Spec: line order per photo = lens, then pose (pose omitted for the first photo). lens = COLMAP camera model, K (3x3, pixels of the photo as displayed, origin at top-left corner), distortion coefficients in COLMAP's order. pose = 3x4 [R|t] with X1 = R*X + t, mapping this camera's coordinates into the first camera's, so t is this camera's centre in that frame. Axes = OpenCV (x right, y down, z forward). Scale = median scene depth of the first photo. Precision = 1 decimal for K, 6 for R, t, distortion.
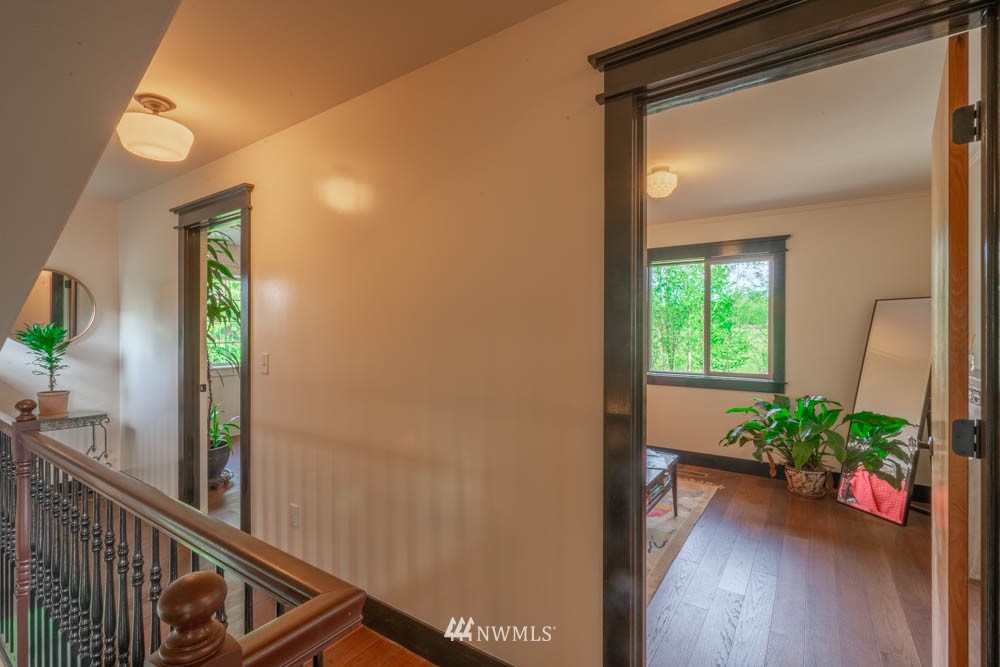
lens RADIAL K [[459.5, 0, 498.0], [0, 459.5, 331.8], [0, 0, 1]] dist [-0.000333, 0.001414]
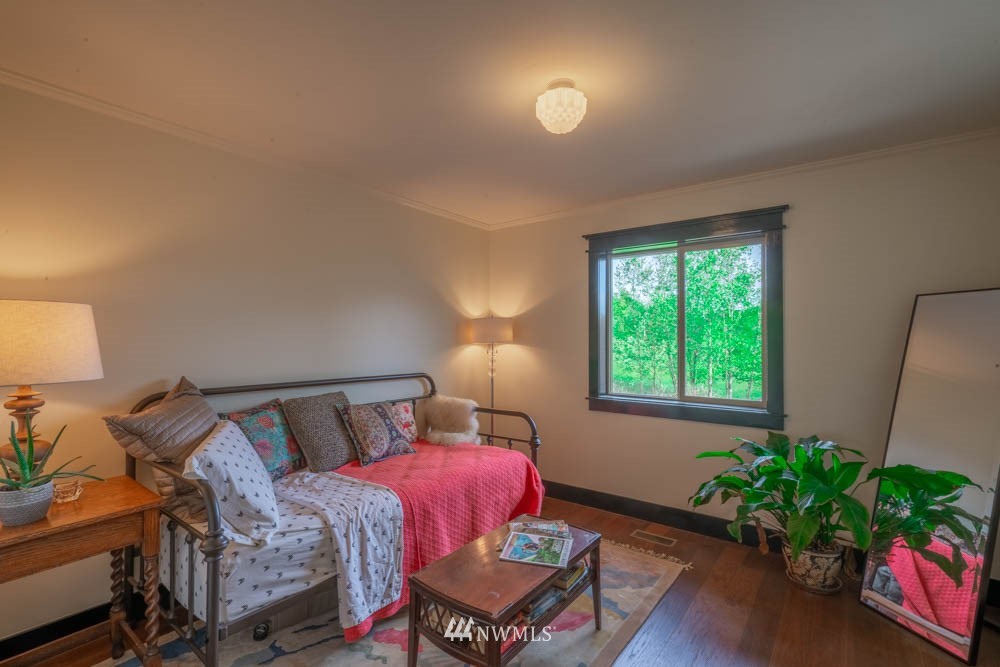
lens RADIAL K [[459.5, 0, 499.9], [0, 459.5, 332.5], [0, 0, 1]] dist [-0.000333, 0.001414]
pose [[0.998893, 0.001491, -0.047024, 0.244089], [-0.002500, 0.999768, -0.021408, 0.000747], [0.046981, 0.021502, 0.998664, 0.300076]]
